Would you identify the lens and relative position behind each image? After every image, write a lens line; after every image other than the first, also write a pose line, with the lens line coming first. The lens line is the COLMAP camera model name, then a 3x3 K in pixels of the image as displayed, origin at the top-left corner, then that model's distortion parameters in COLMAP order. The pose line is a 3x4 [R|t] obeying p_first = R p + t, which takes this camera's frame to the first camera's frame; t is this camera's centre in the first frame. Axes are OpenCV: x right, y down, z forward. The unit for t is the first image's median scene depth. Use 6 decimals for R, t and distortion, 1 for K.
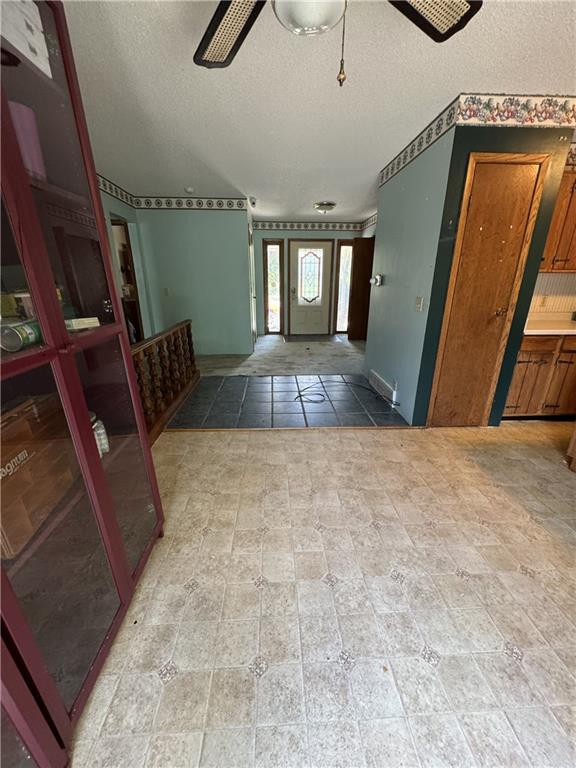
lens RADIAL K [[305.5, 0, 289.8], [0, 305.5, 385.9], [0, 0, 1]] dist [-0.000678, -0.000169]
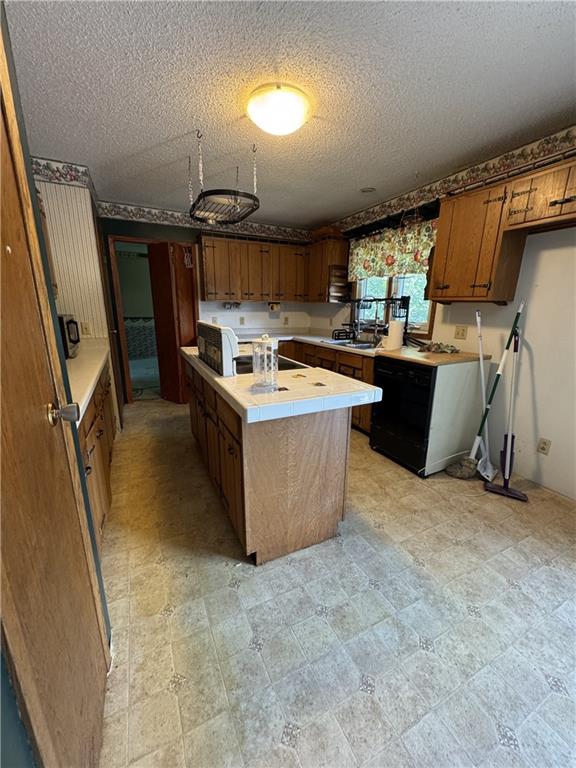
lens RADIAL K [[305.5, 0, 287.5], [0, 305.5, 385.1], [0, 0, 1]] dist [-0.000678, -0.000169]
pose [[-0.397024, -0.239663, 0.885965, 0.348915], [0.286147, 0.884869, 0.367597, -0.355869], [-0.872062, 0.399461, -0.282735, 0.973305]]
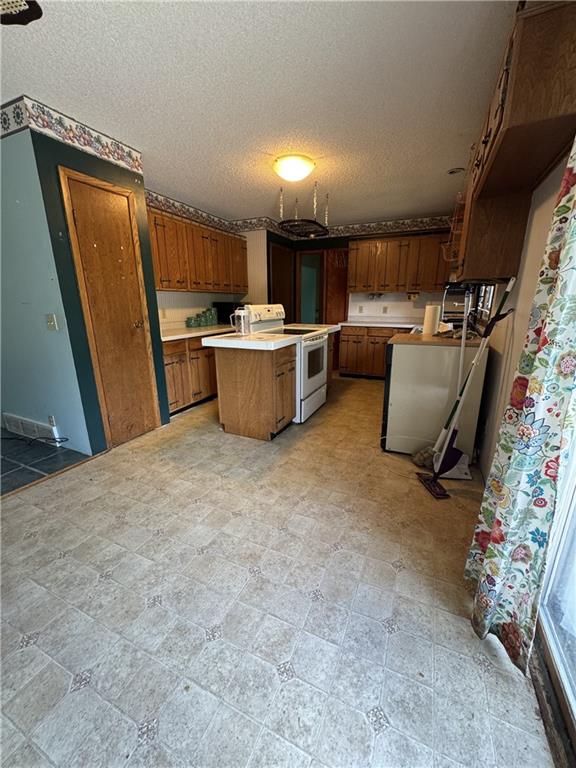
lens RADIAL K [[305.5, 0, 289.7], [0, 305.5, 385.8], [0, 0, 1]] dist [-0.000678, -0.000169]
pose [[0.460548, -0.241119, 0.854258, -0.061245], [0.292542, 0.949860, 0.110388, 0.009253], [-0.838042, 0.199067, 0.507994, 0.028143]]
